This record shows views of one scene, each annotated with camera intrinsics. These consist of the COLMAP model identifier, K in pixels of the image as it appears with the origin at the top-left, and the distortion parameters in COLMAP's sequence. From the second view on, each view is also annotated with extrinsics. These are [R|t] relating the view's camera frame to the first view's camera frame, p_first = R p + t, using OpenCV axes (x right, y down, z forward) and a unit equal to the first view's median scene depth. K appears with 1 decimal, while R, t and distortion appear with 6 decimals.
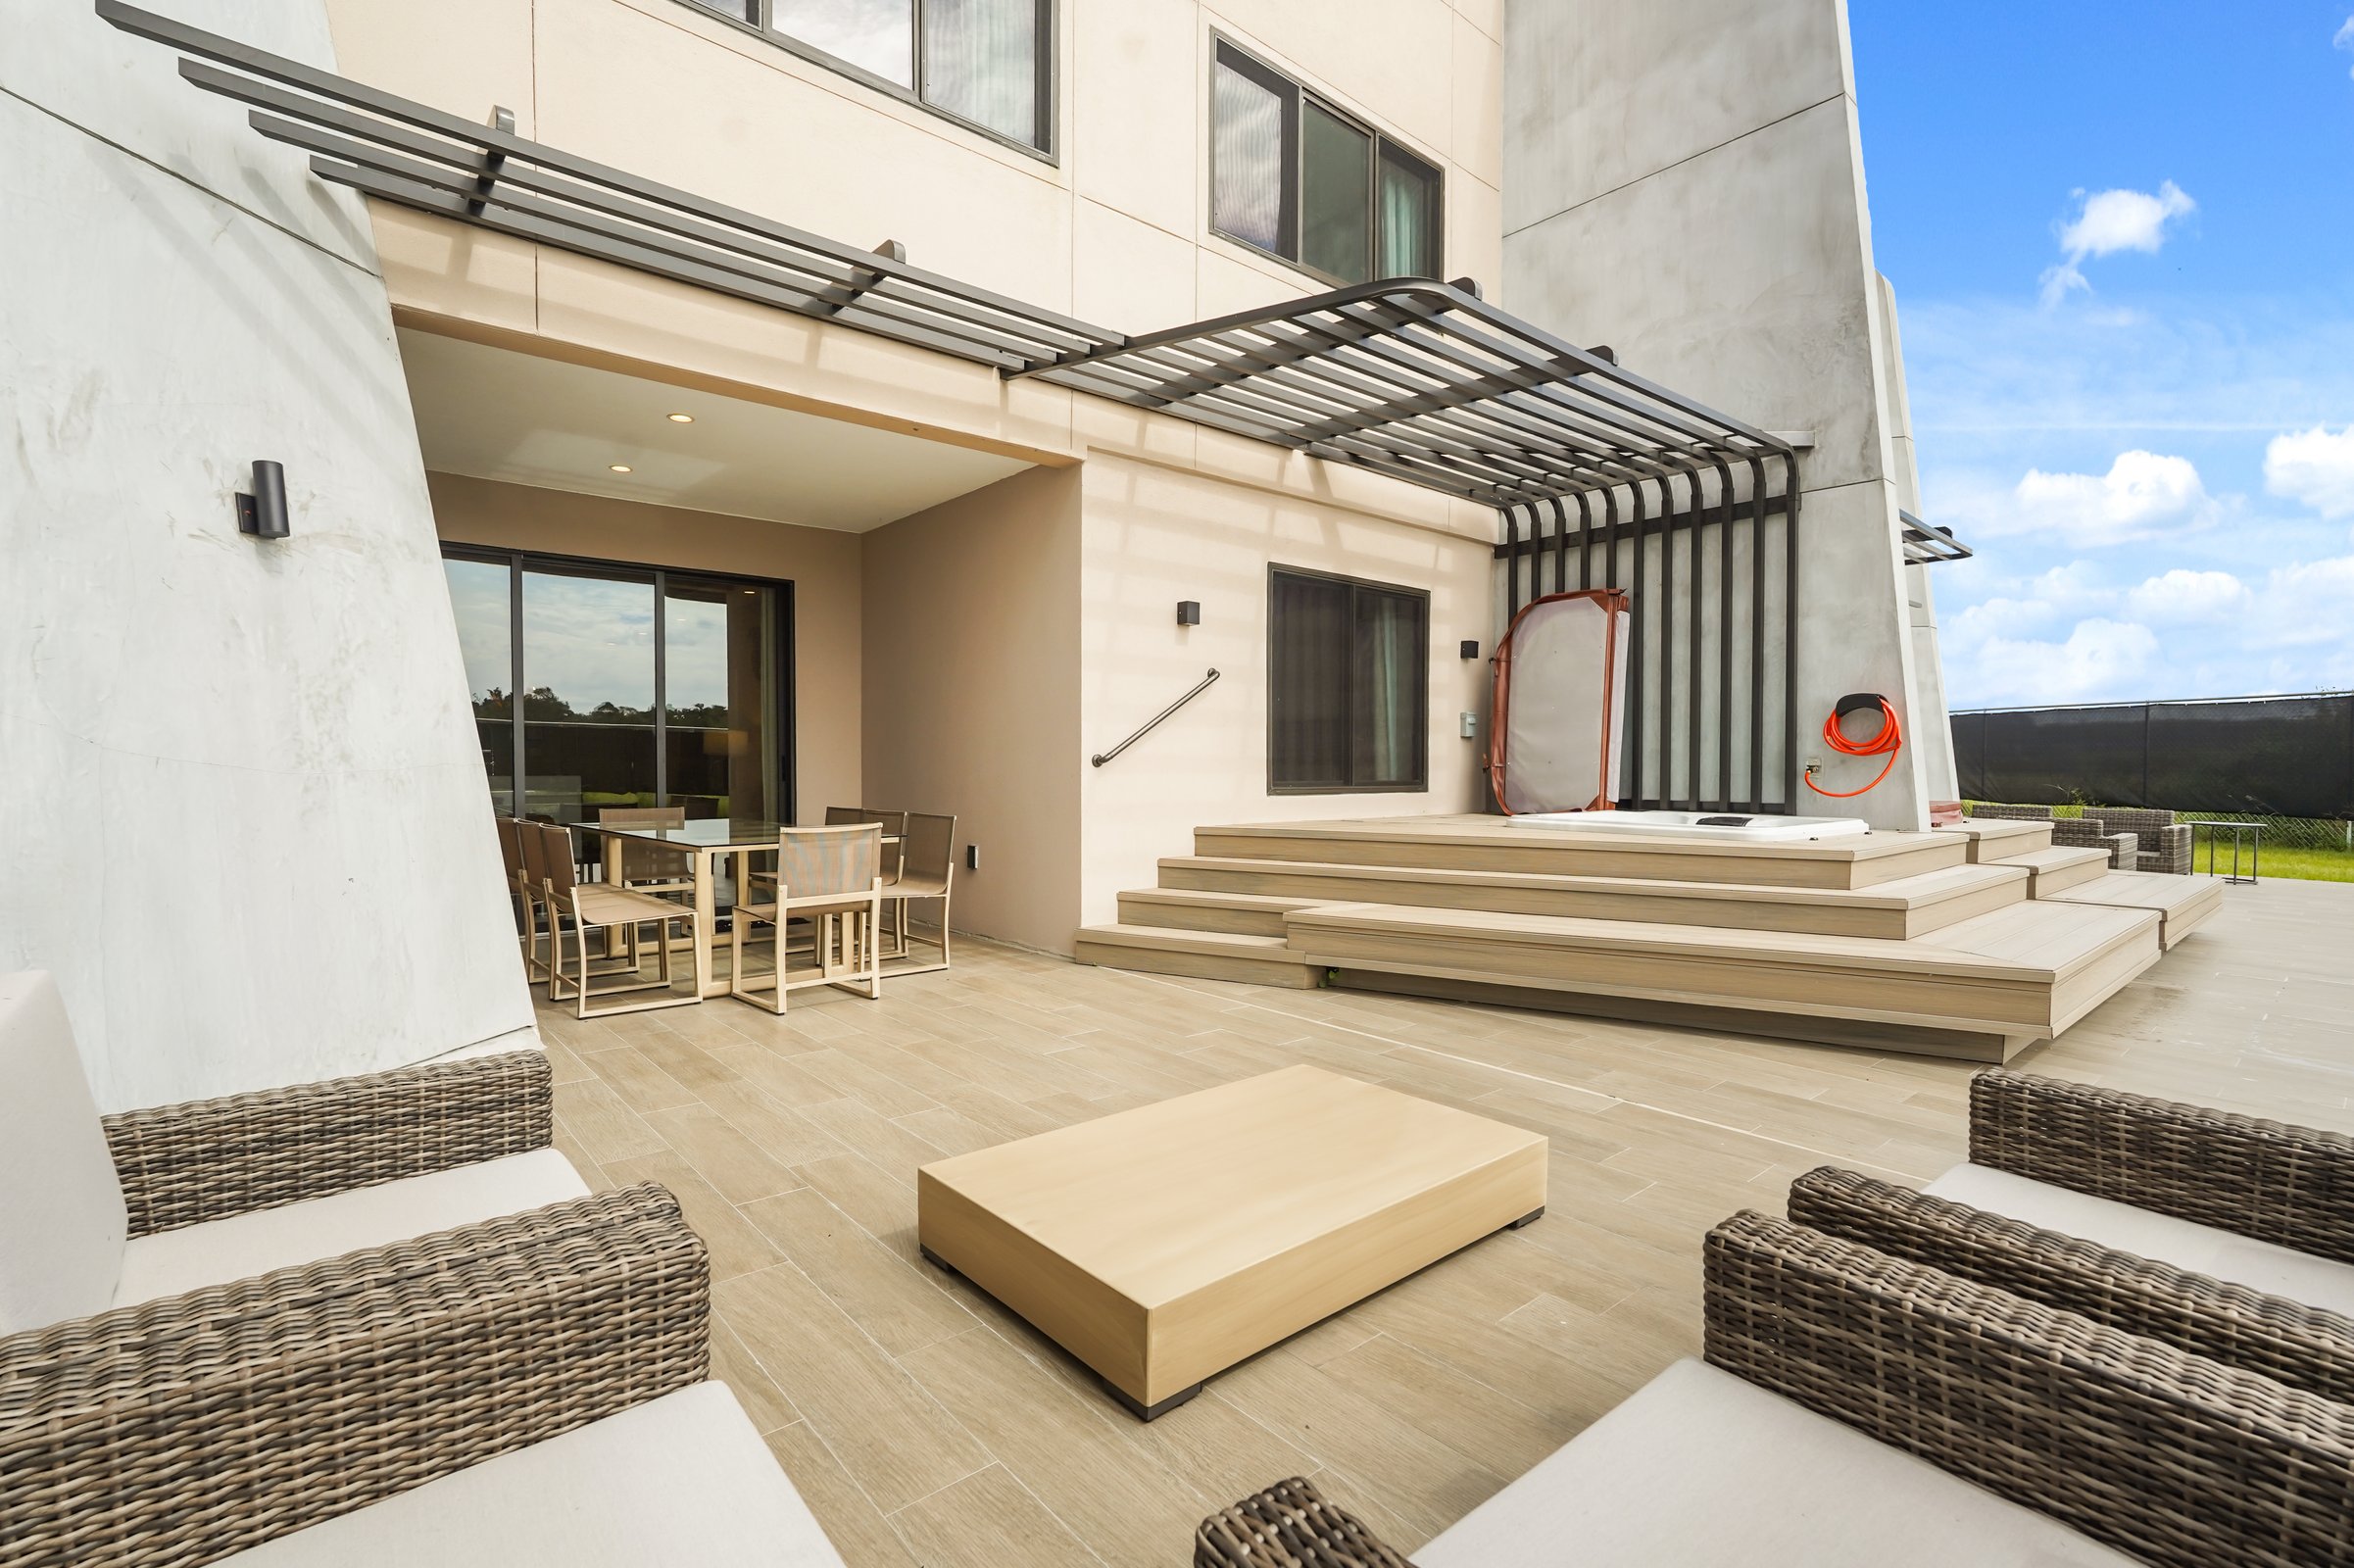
lens RADIAL K [[1050.0, 0, 1175.8], [0, 1050.0, 784.7], [0, 0, 1]] dist [-0.004229, 0.002127]
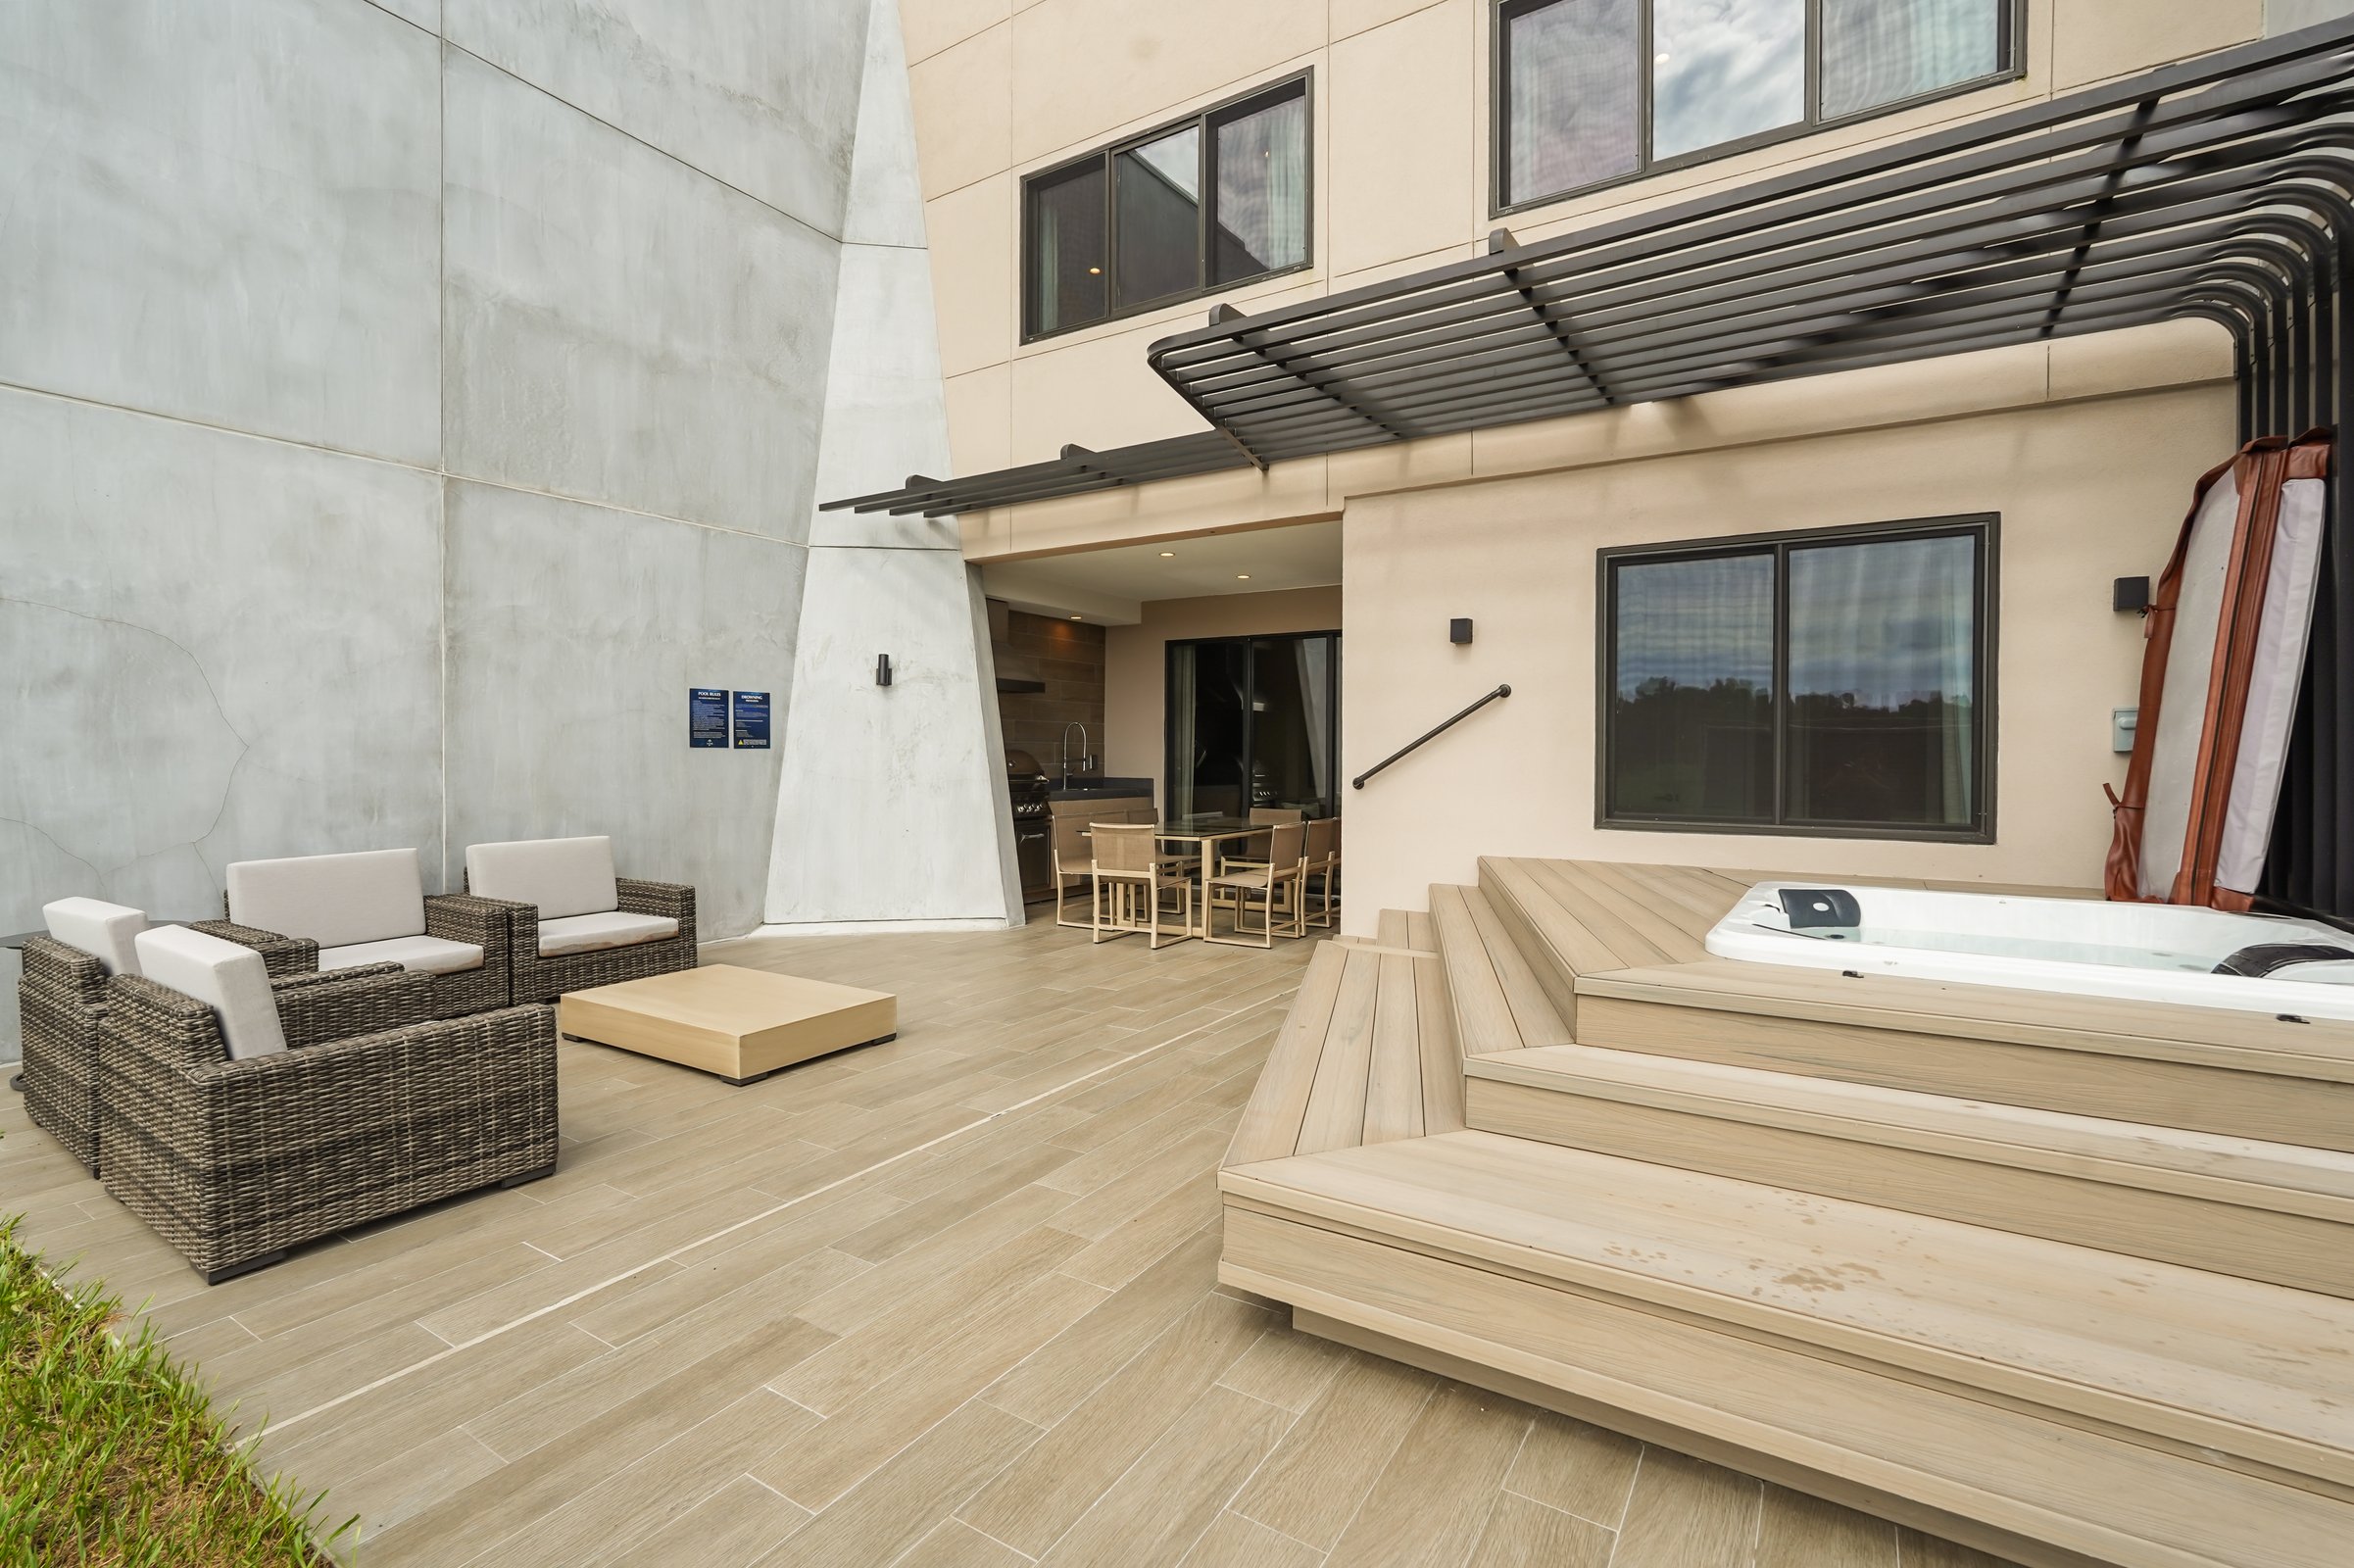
lens RADIAL K [[1050.0, 0, 1176.5], [0, 1050.0, 766.8], [0, 0, 1]] dist [-0.004229, 0.002127]
pose [[0.306675, 0.010539, -0.951756, 1.175216], [-0.021701, 0.999756, 0.004078, -0.052597], [0.951567, 0.019404, 0.306829, 0.647528]]
